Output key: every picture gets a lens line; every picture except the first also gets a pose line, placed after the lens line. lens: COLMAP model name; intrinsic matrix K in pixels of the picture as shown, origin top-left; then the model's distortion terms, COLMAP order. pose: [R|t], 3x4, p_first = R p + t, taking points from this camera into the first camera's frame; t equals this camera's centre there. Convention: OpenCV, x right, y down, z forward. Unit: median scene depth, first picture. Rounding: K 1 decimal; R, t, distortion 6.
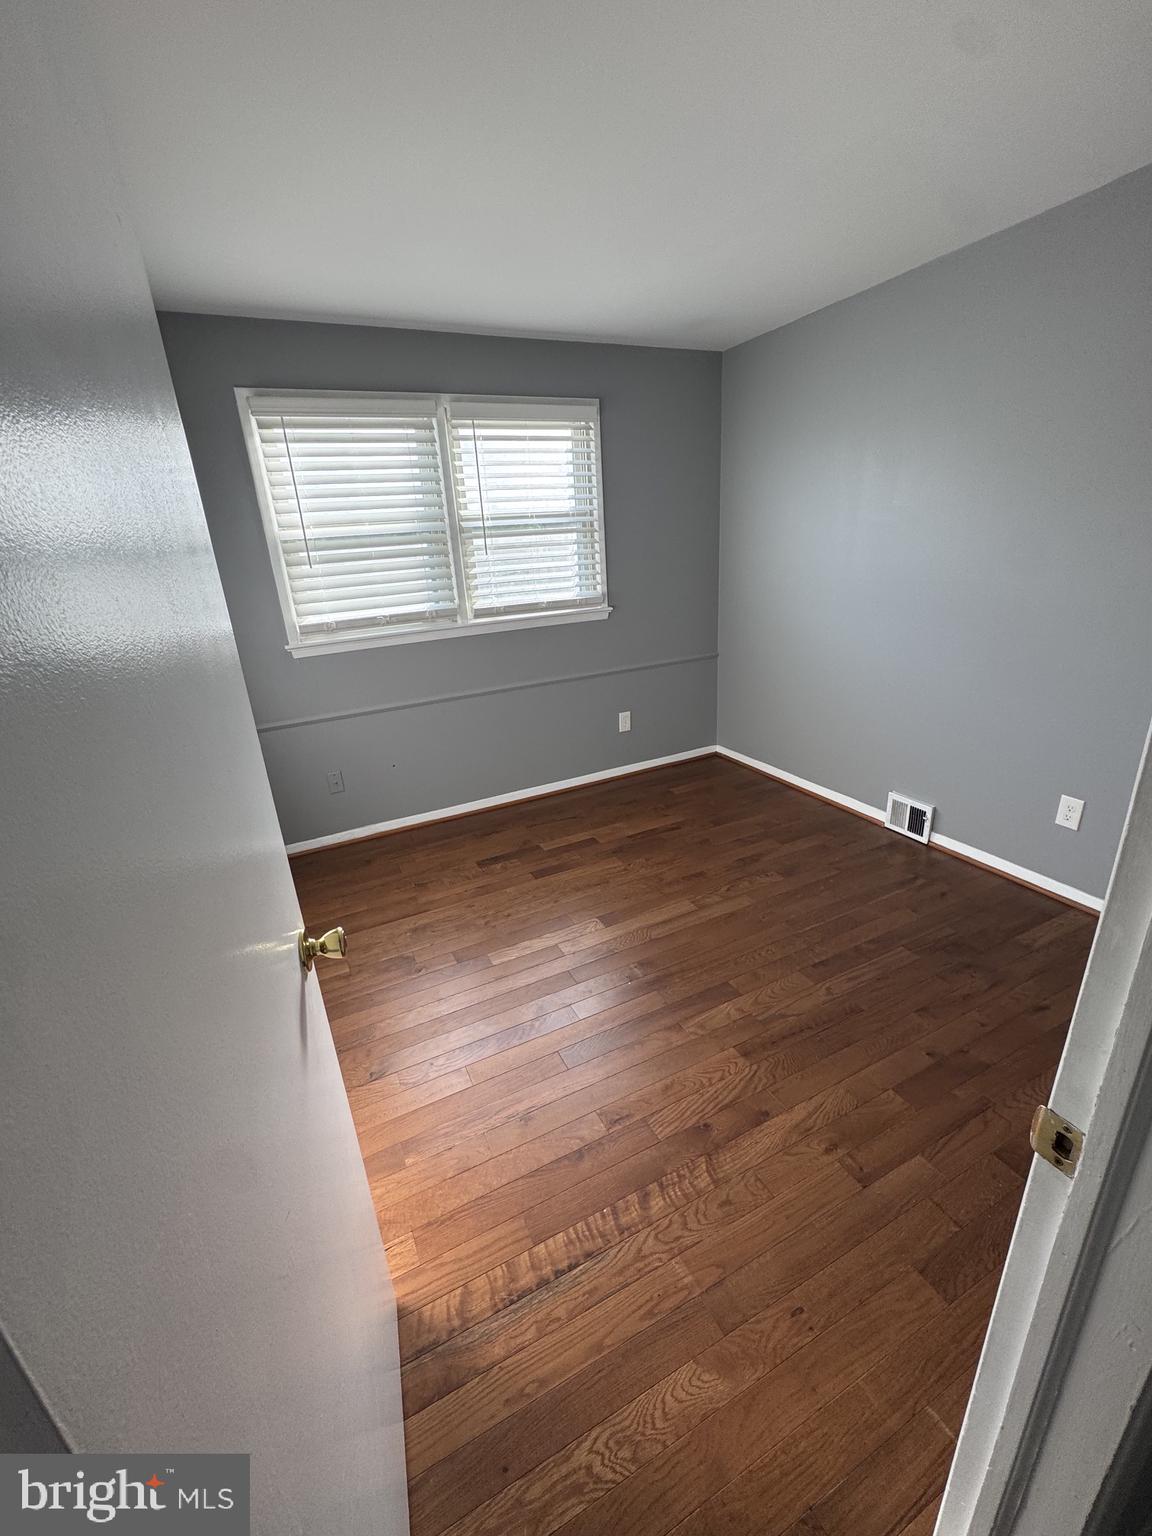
lens RADIAL K [[629.0, 0, 578.5], [0, 629.0, 769.5], [0, 0, 1]] dist [-0.001115, 0.000442]
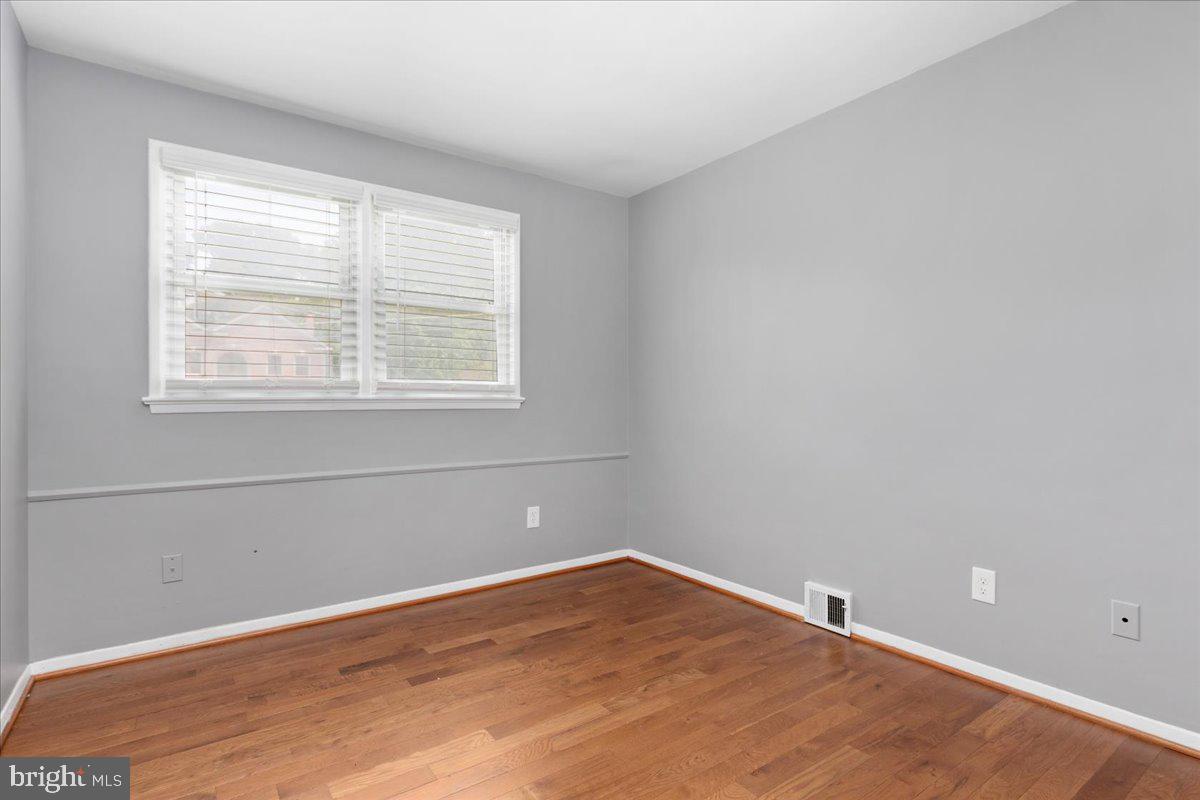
lens RADIAL K [[595.3, 0, 606.2], [0, 595.3, 399.9], [0, 0, 1]] dist [-0.001210, -0.000376]
pose [[0.983052, 0.060828, 0.172943, 0.021905], [0.003489, 0.936971, -0.349390, 0.099167], [-0.183295, 0.344071, 0.920879, 0.129149]]
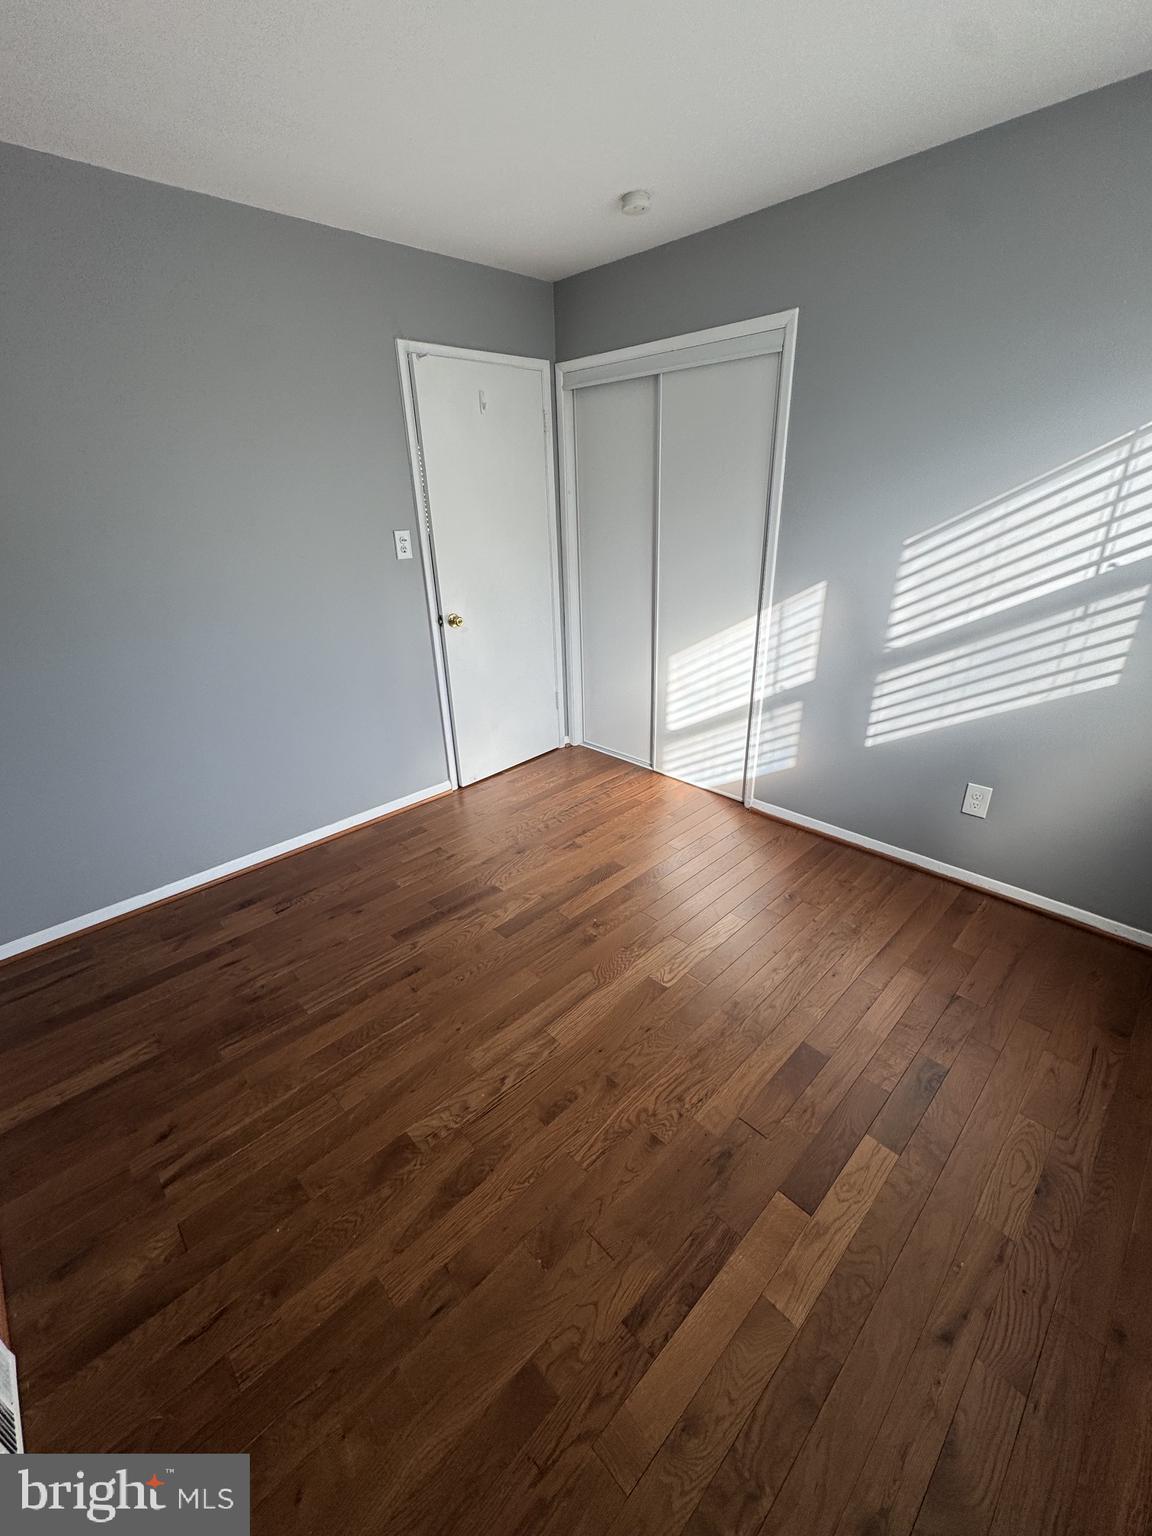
lens RADIAL K [[629.0, 0, 578.5], [0, 629.0, 769.5], [0, 0, 1]] dist [-0.001115, 0.000442]
pose [[-0.946955, 0.208029, -0.244950, 0.241166], [-0.023354, 0.715651, 0.698068, -0.449946], [0.320516, 0.666759, -0.672831, 1.170484]]
